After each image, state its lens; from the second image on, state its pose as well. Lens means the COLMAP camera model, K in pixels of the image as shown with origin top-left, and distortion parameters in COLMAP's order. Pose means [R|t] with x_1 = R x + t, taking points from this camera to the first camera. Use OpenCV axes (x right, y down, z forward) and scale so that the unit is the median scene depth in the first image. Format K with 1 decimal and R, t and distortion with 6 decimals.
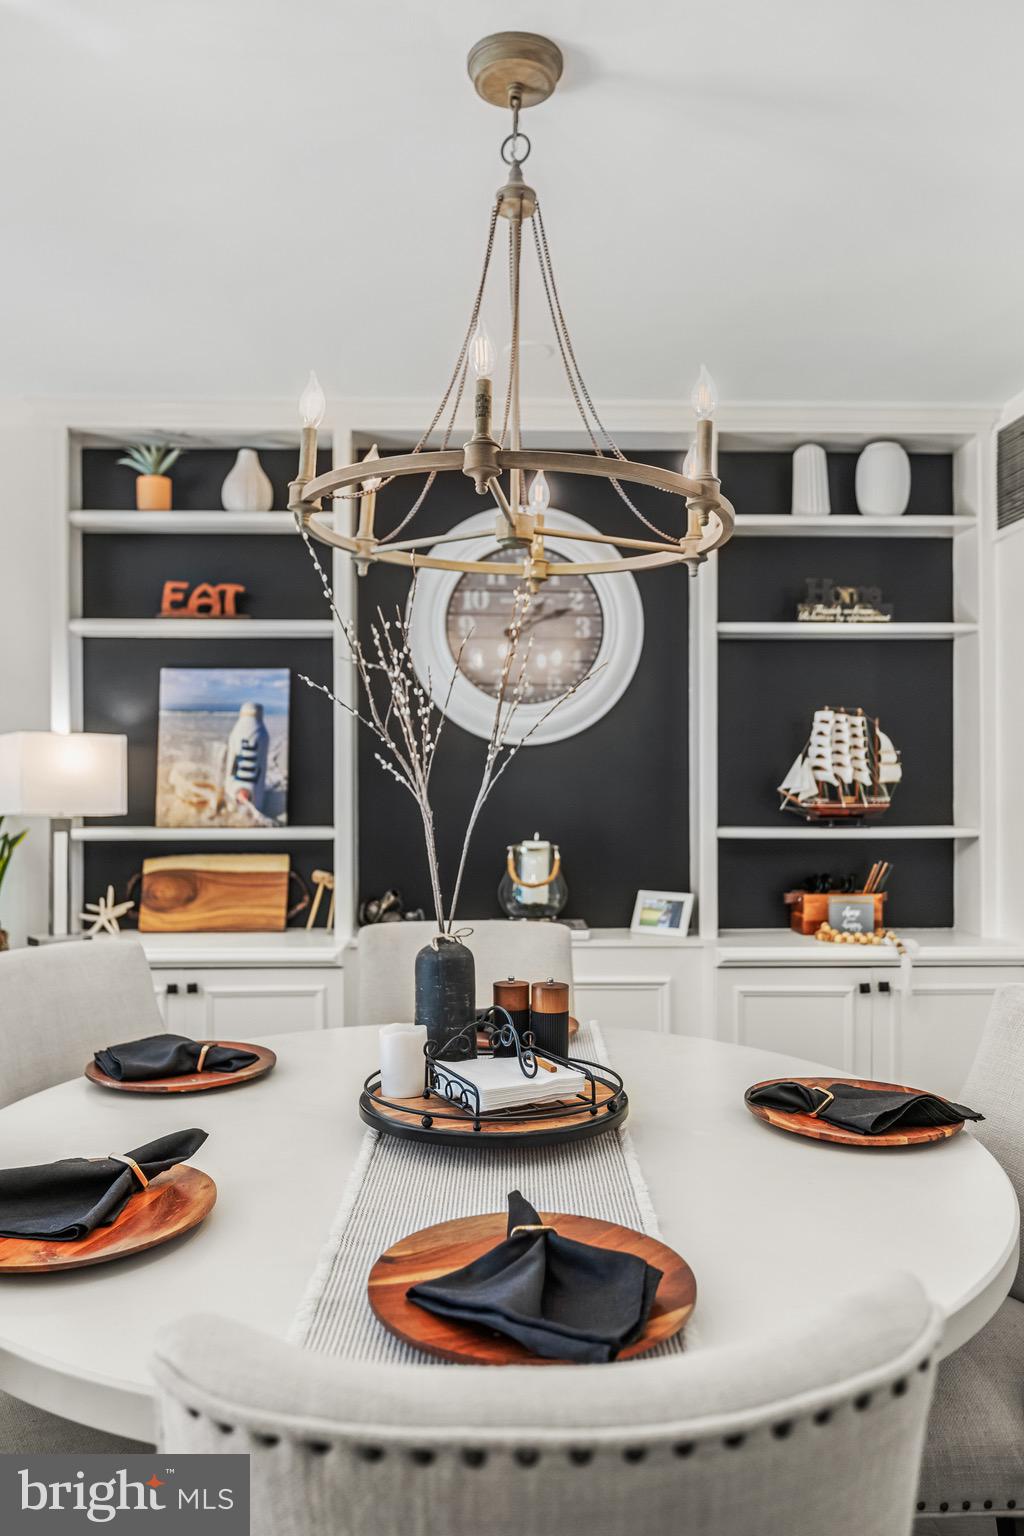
lens RADIAL K [[1104.4, 0, 545.6], [0, 1104.4, 791.5], [0, 0, 1]] dist [-0.000812, 0.000673]
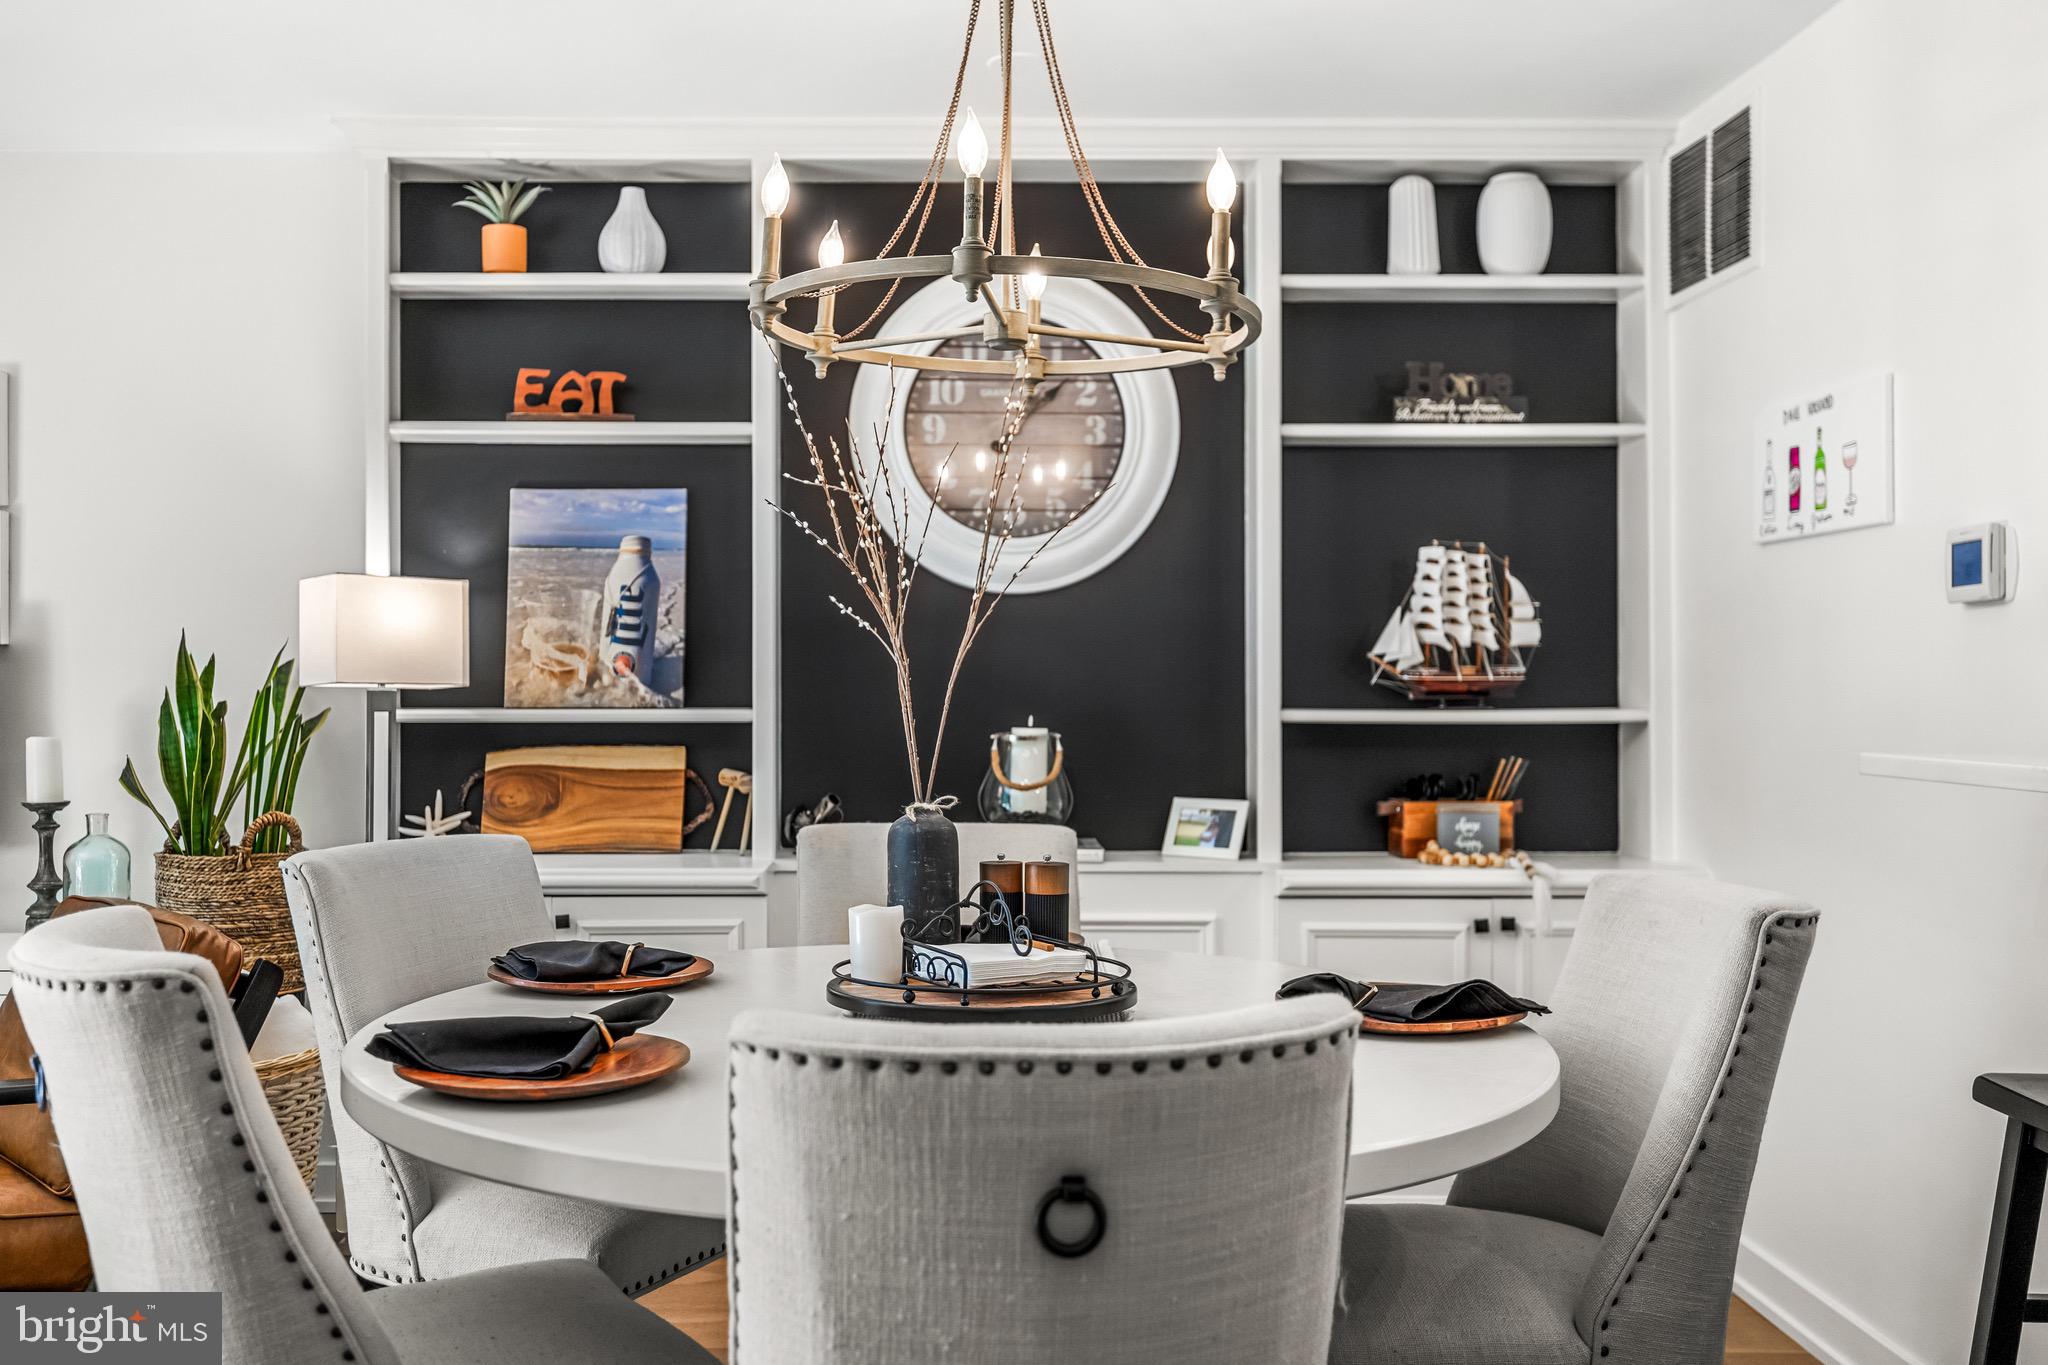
lens RADIAL K [[1914.4, 0, 1018.4], [0, 1914.4, 673.9], [0, 0, 1]] dist [0.011841, 0.000000]
pose [[0.999900, 0.000844, -0.014147, 0.001494], [-0.001005, 0.999935, -0.011345, 0.024569], [0.014137, 0.011358, 0.999836, -0.249872]]
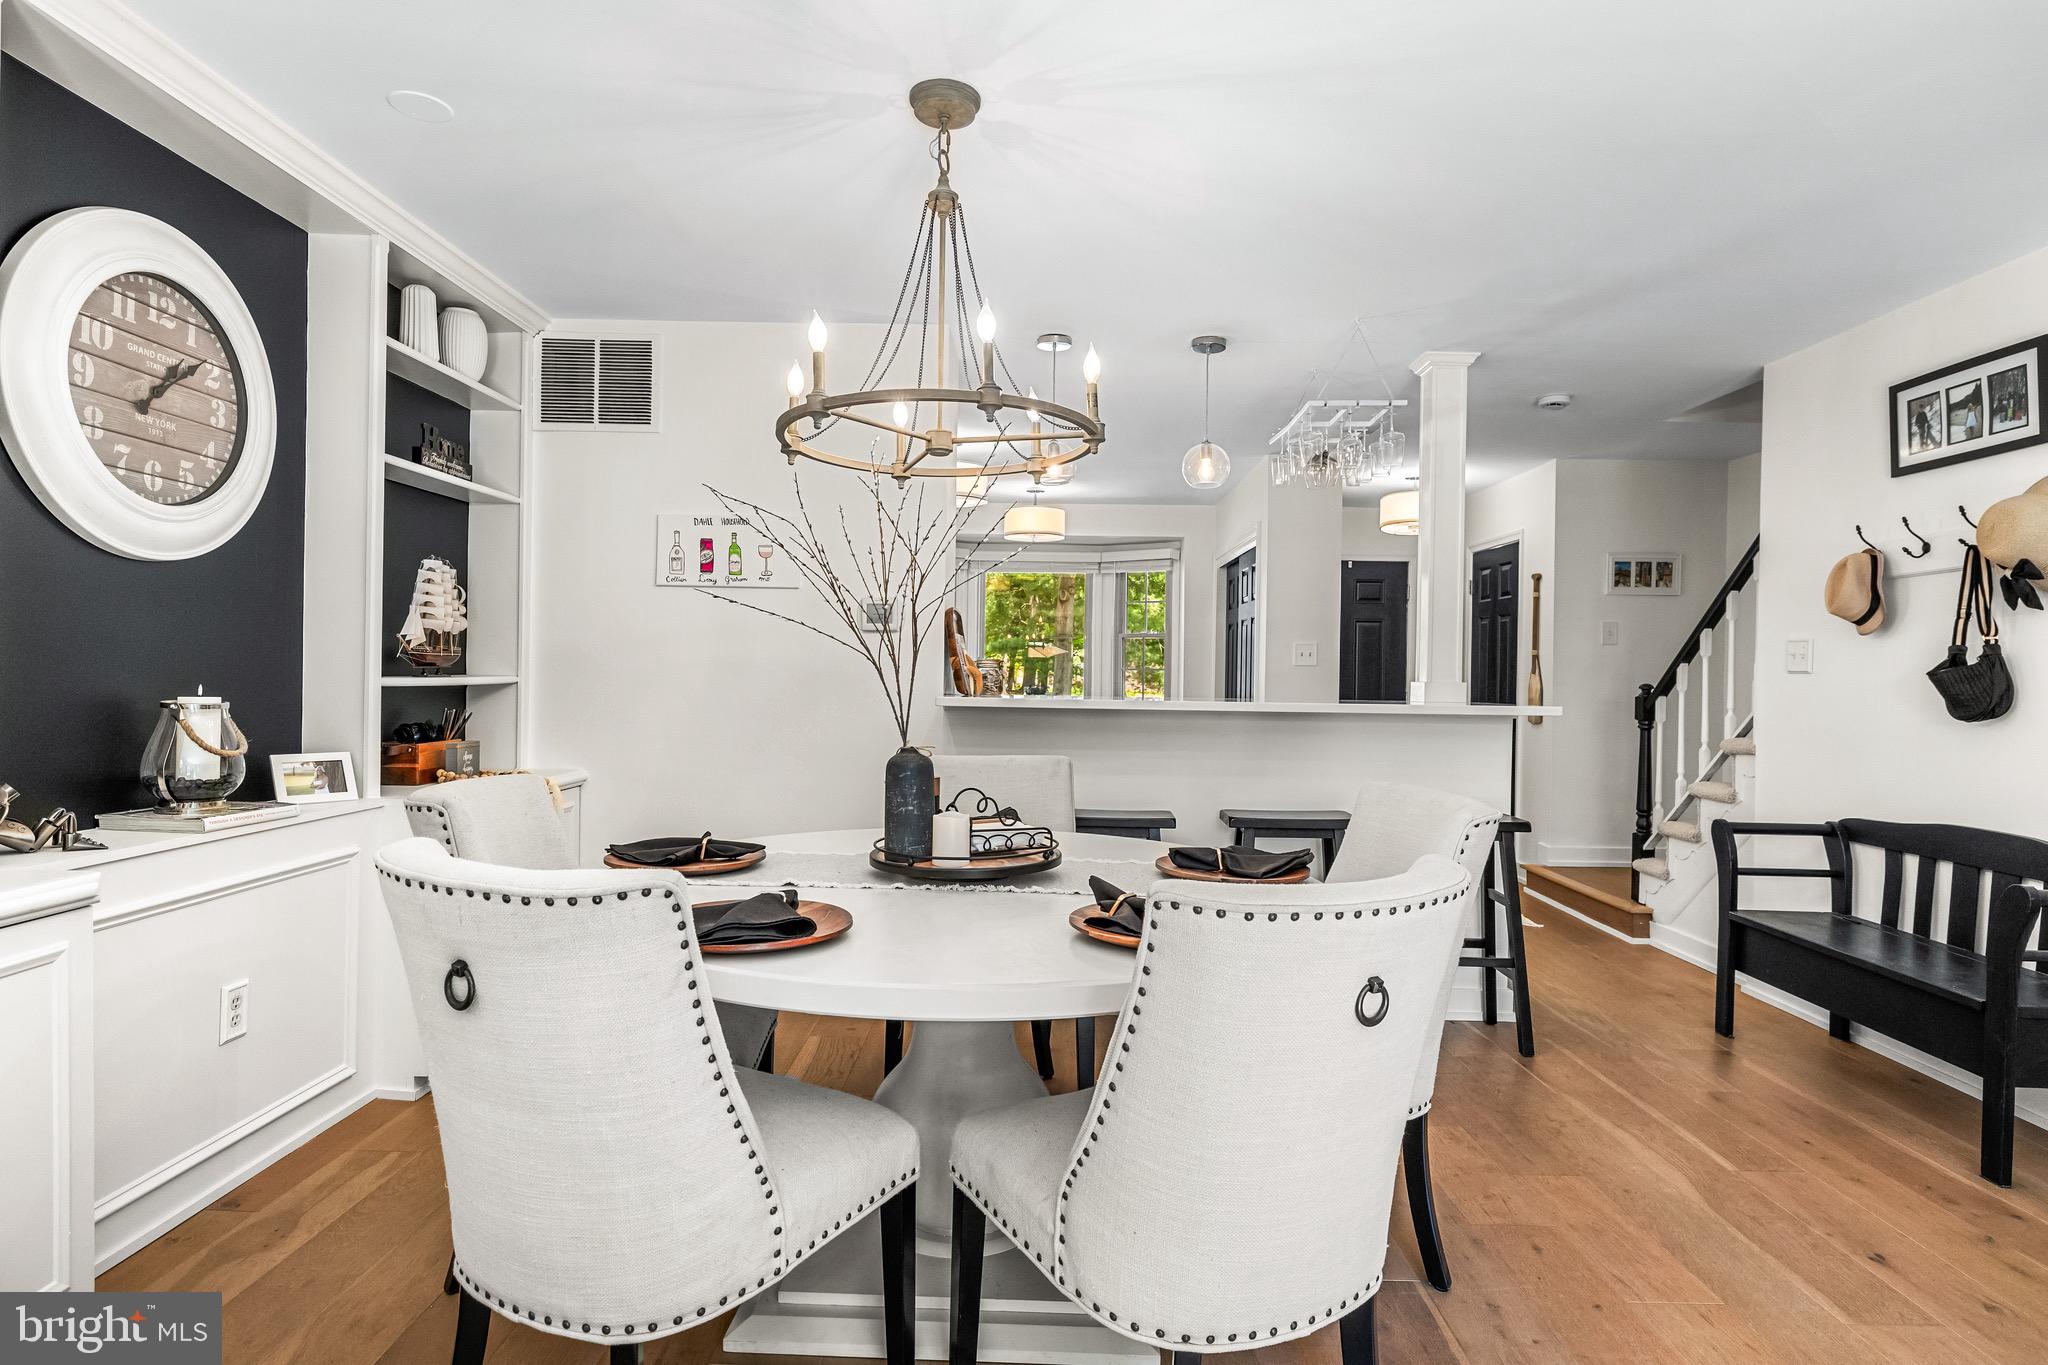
lens RADIAL K [[1063.5, 0, 1024.2], [0, 1063.5, 683.7], [0, 0, 1]] dist [0.003075, 0.000273]
pose [[0.045135, -0.012552, 0.998902, -0.695703], [-0.011239, 0.999851, 0.013072, 0.021624], [-0.998918, -0.011817, 0.044987, 0.426383]]
